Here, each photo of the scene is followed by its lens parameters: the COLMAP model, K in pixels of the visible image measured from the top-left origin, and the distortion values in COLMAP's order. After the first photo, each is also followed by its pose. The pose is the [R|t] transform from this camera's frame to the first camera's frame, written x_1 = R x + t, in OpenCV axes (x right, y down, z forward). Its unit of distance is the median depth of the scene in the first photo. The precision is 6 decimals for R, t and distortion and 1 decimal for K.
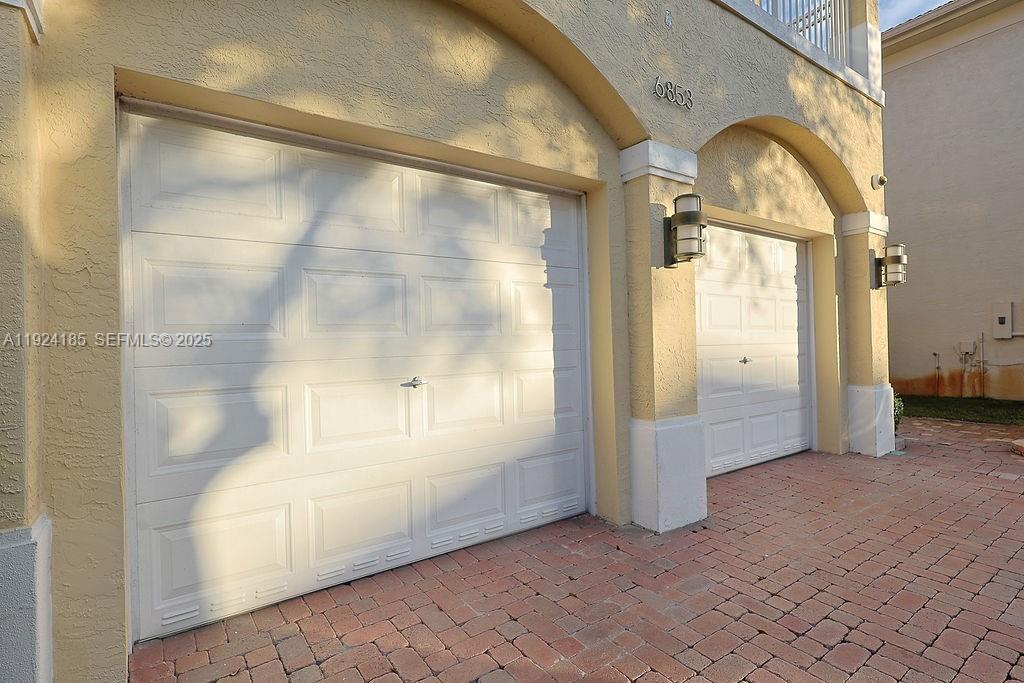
lens RADIAL K [[503.2, 0, 512.7], [0, 503.2, 341.0], [0, 0, 1]] dist [0.003726, 0.000207]
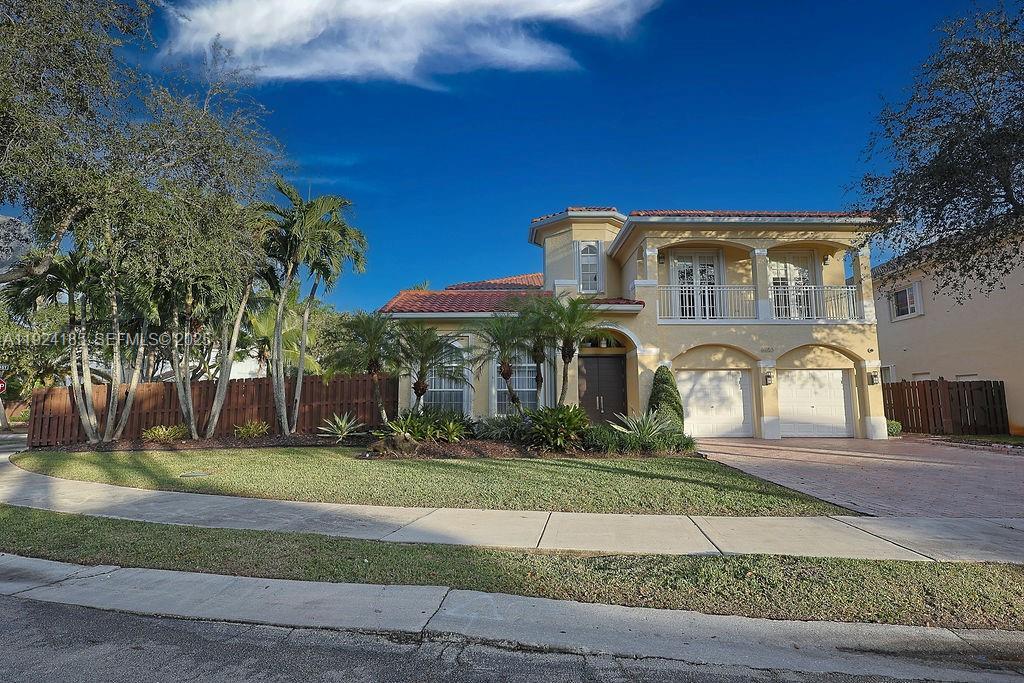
lens RADIAL K [[503.2, 0, 508.4], [0, 503.2, 341.2], [0, 0, 1]] dist [0.003726, 0.000207]
pose [[0.826204, -0.059580, -0.560212, 0.995258], [-0.003493, 0.993831, -0.110848, -0.052970], [0.563360, 0.093540, 0.820899, -4.364003]]
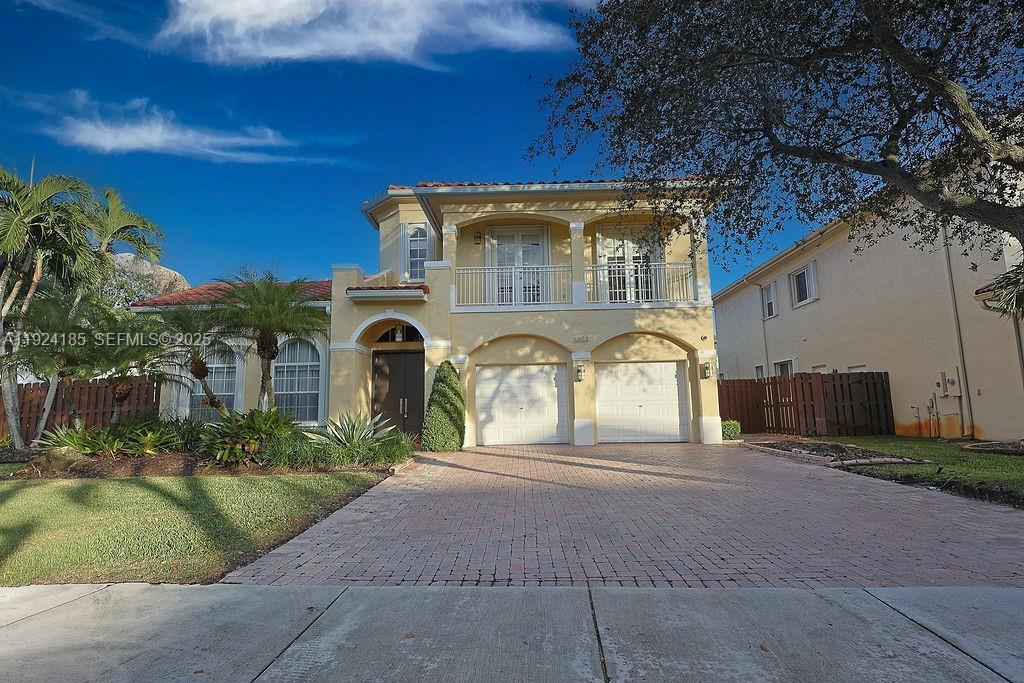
lens RADIAL K [[503.2, 0, 523.0], [0, 503.2, 341.3], [0, 0, 1]] dist [0.003726, 0.000207]
pose [[0.813894, -0.085338, -0.574712, 2.301089], [0.017143, 0.992251, -0.123060, -0.014478], [0.580760, 0.090306, 0.809050, -2.553700]]
